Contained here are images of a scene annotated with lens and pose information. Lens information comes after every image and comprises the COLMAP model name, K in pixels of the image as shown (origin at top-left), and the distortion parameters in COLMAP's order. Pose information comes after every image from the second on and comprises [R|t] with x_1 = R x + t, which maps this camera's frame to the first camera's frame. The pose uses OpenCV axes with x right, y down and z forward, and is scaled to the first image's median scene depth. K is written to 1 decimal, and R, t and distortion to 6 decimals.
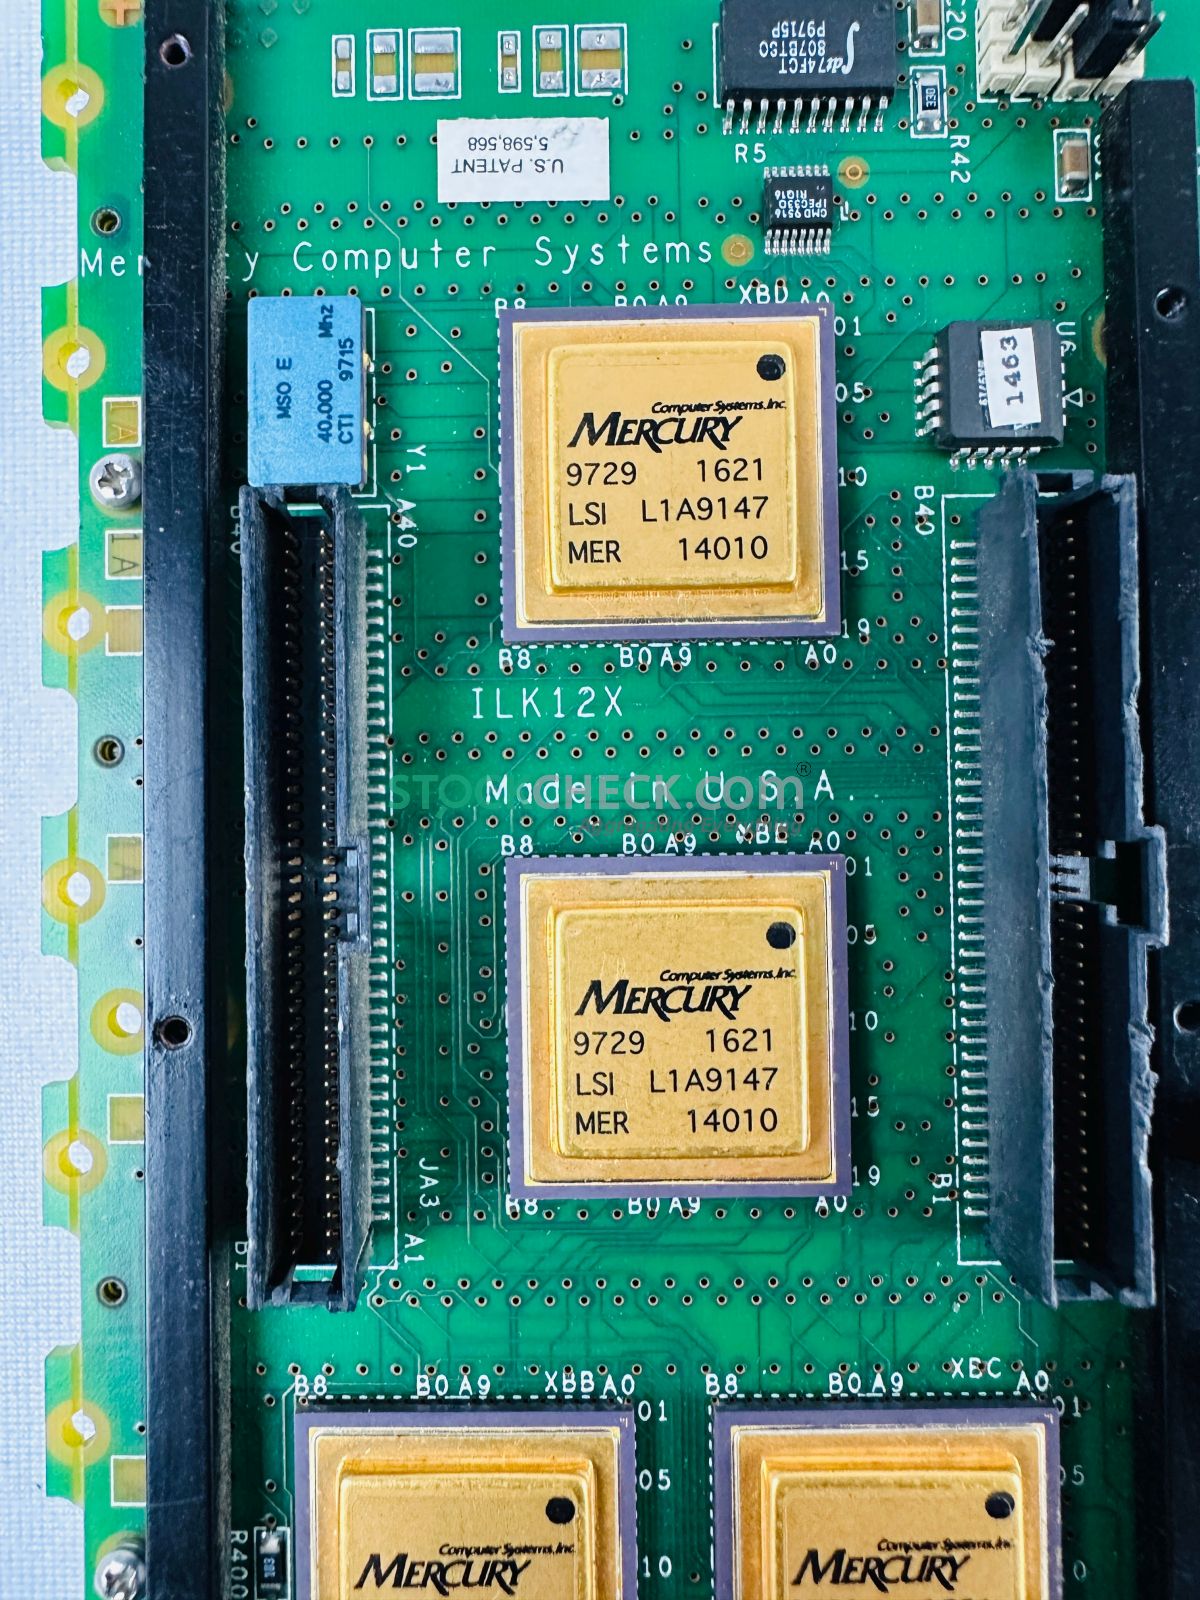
lens RADIAL K [[1122.1, 0, 605.7], [0, 1122.1, 797.3], [0, 0, 1]] dist [0.006510, -0.014713]
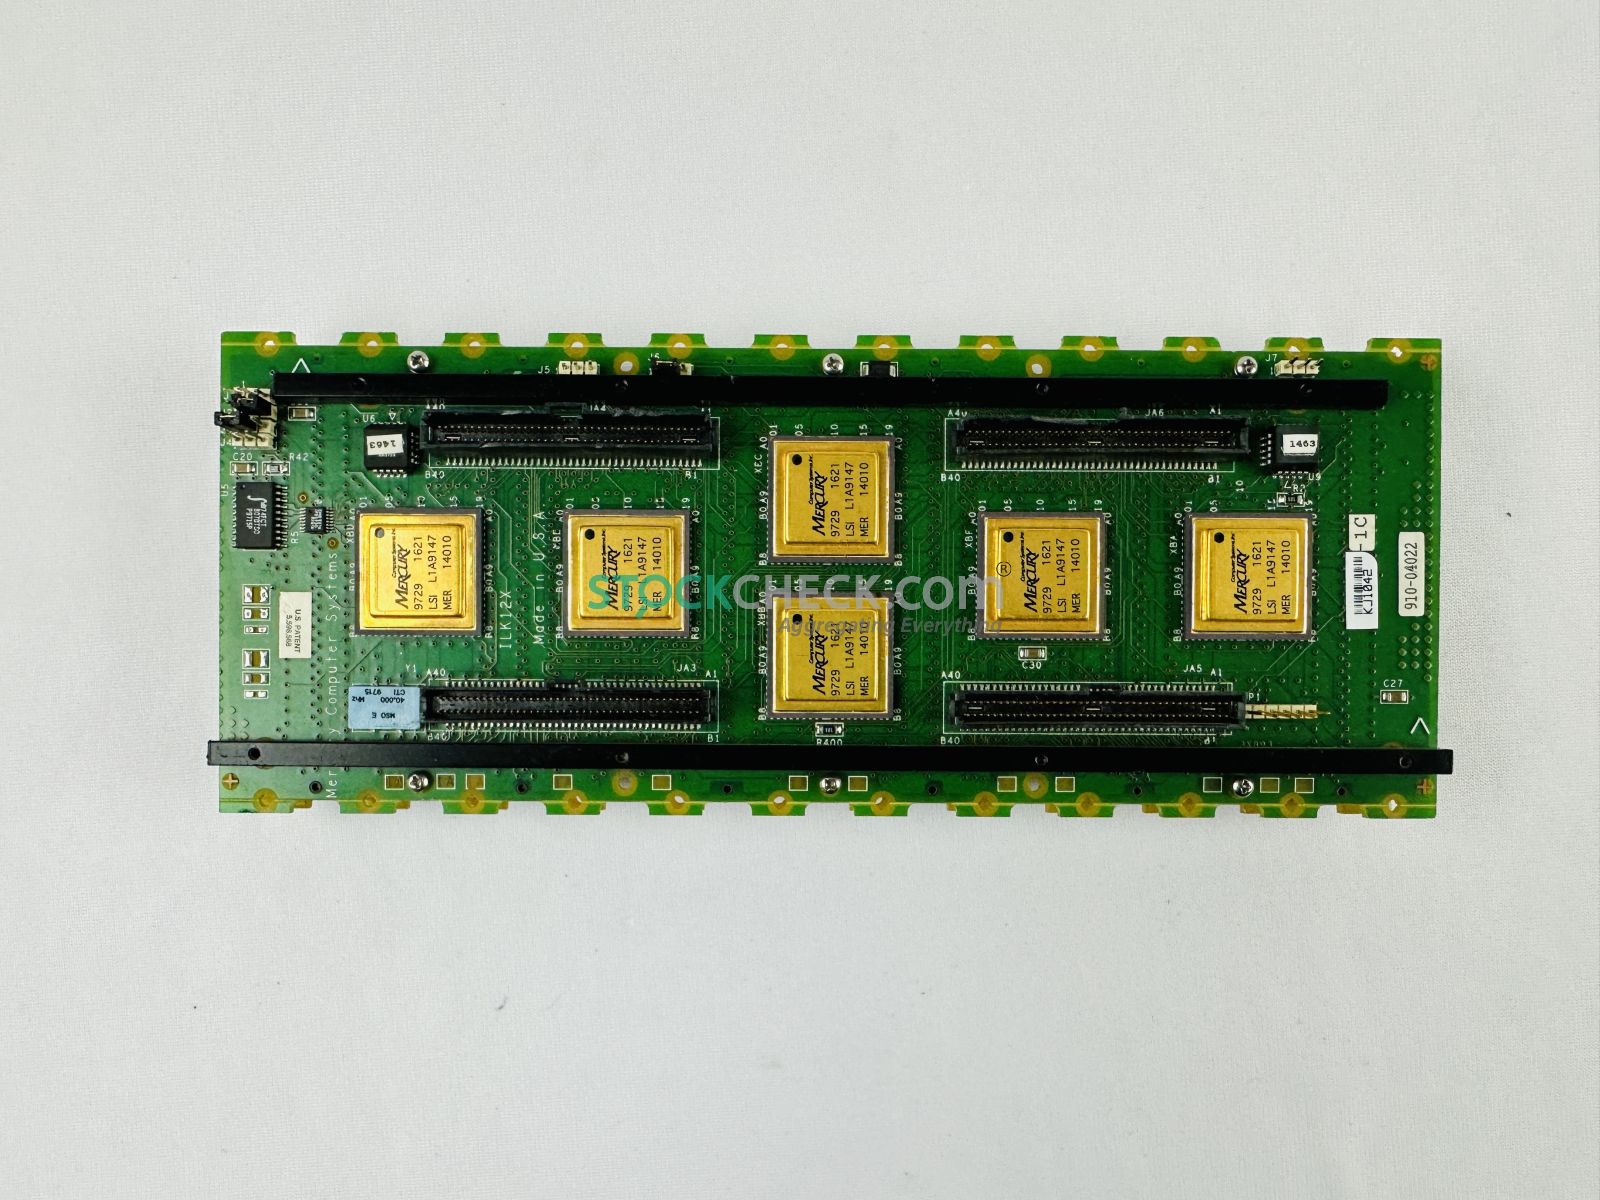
lens RADIAL K [[1122.1, 0, 802.7], [0, 1122.1, 606.1], [0, 0, 1]] dist [0.006510, -0.014713]
pose [[0.020320, -0.999787, 0.003478, -0.015485], [0.999597, 0.020385, 0.019743, 0.567269], [-0.019810, 0.003075, 0.999799, -1.668167]]
